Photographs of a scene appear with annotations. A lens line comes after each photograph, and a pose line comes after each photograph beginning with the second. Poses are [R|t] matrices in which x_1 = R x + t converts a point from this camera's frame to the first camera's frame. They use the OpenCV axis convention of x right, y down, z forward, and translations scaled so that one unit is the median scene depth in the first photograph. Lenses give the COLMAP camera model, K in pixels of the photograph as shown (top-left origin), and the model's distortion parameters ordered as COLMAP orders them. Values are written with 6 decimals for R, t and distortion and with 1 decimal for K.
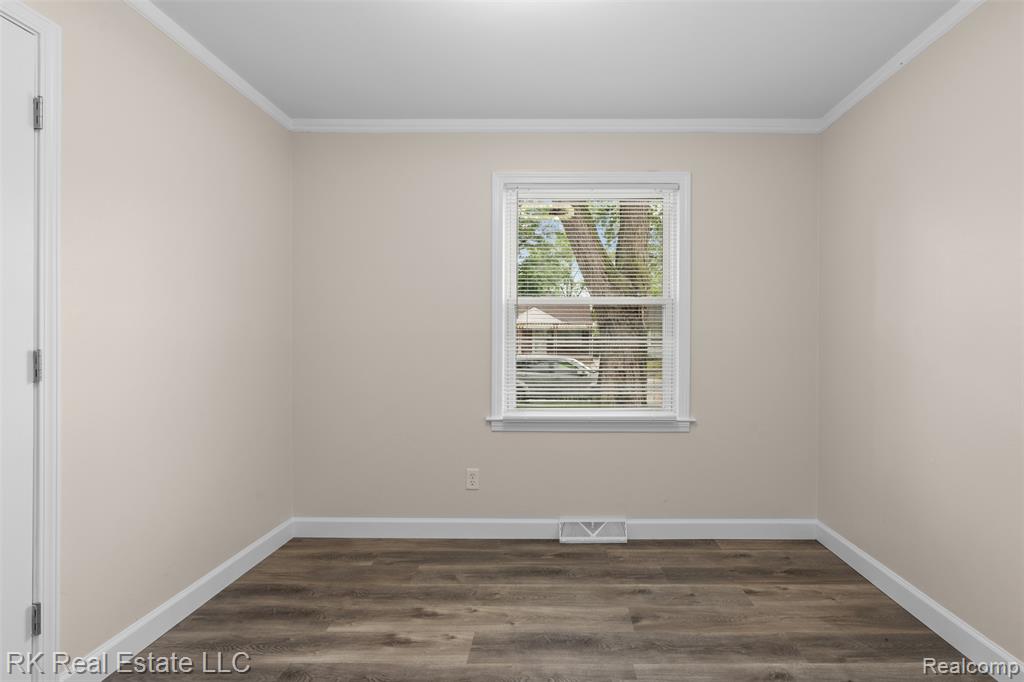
lens RADIAL K [[486.5, 0, 512.0], [0, 486.5, 341.0], [0, 0, 1]] dist [-0.002969, 0.000732]
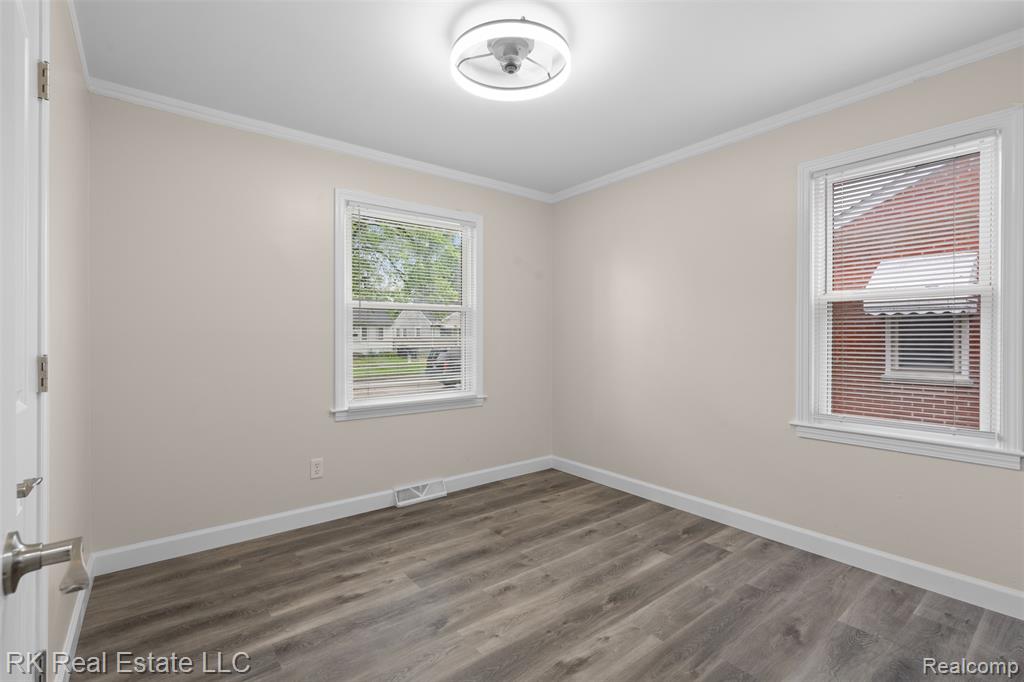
lens RADIAL K [[463.6, 0, 509.6], [0, 463.6, 334.0], [0, 0, 1]] dist [-0.000169, 0.000900]
pose [[0.787077, 0.000203, 0.616855, -0.440937], [0.005561, 0.999957, -0.007425, -0.003821], [-0.616830, 0.009274, 0.787042, -0.084163]]
